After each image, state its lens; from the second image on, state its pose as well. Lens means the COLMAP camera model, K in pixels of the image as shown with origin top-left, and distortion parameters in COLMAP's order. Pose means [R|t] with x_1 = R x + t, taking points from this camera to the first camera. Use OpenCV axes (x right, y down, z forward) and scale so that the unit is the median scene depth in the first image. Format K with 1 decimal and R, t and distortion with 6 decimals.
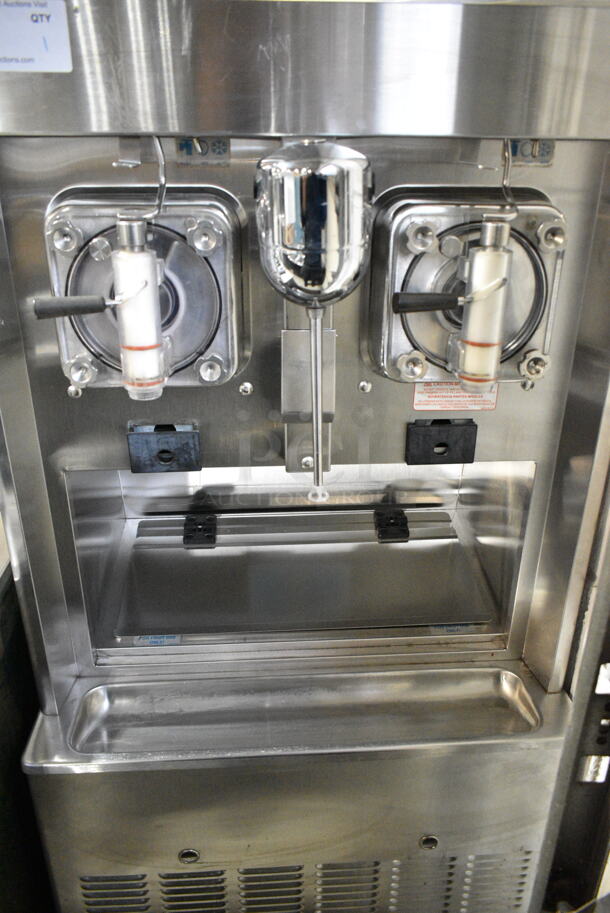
lens RADIAL K [[696.6, 0, 305.0], [0, 696.6, 456.5], [0, 0, 1]] dist [-0.016615, 0.002692]
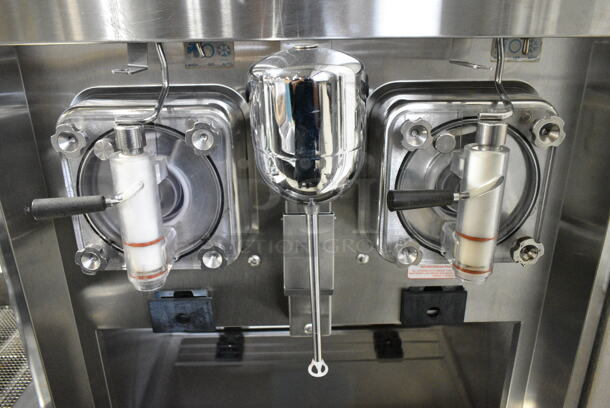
lens RADIAL K [[465.4, 0, 305.0], [0, 465.4, 204.0], [0, 0, 1]] dist [-0.016615, 0.002692]
pose [[0.998593, 0.000447, -0.053035, 0.041011], [-0.003838, 0.997951, -0.063863, -0.166123], [0.052897, 0.063977, 0.996548, 0.314265]]
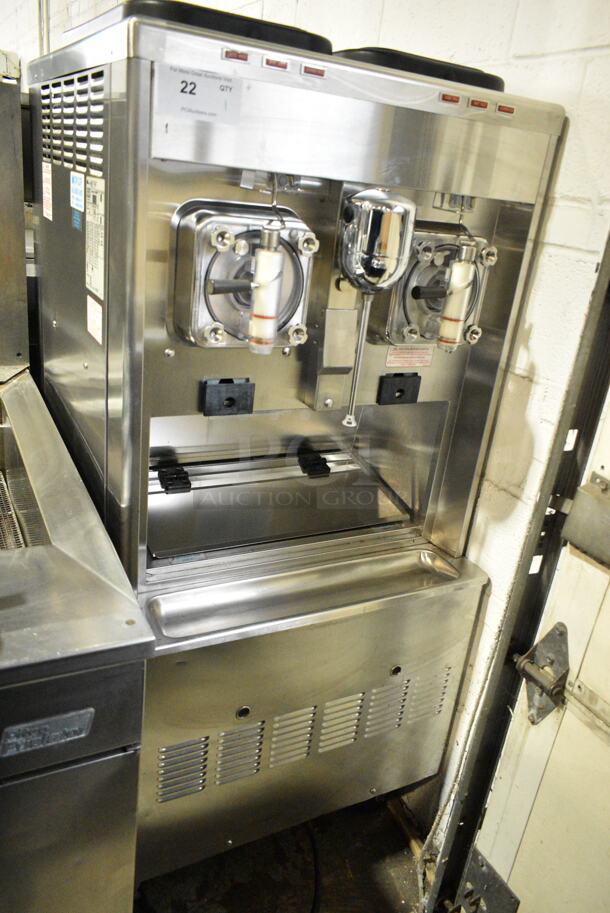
lens RADIAL K [[696.6, 0, 305.0], [0, 696.6, 456.5], [0, 0, 1]] dist [-0.016615, 0.002692]
pose [[0.910890, -0.061219, 0.408083, -0.751769], [0.064393, 0.997907, 0.005970, 0.126304], [-0.407595, 0.020839, 0.912925, -0.339946]]
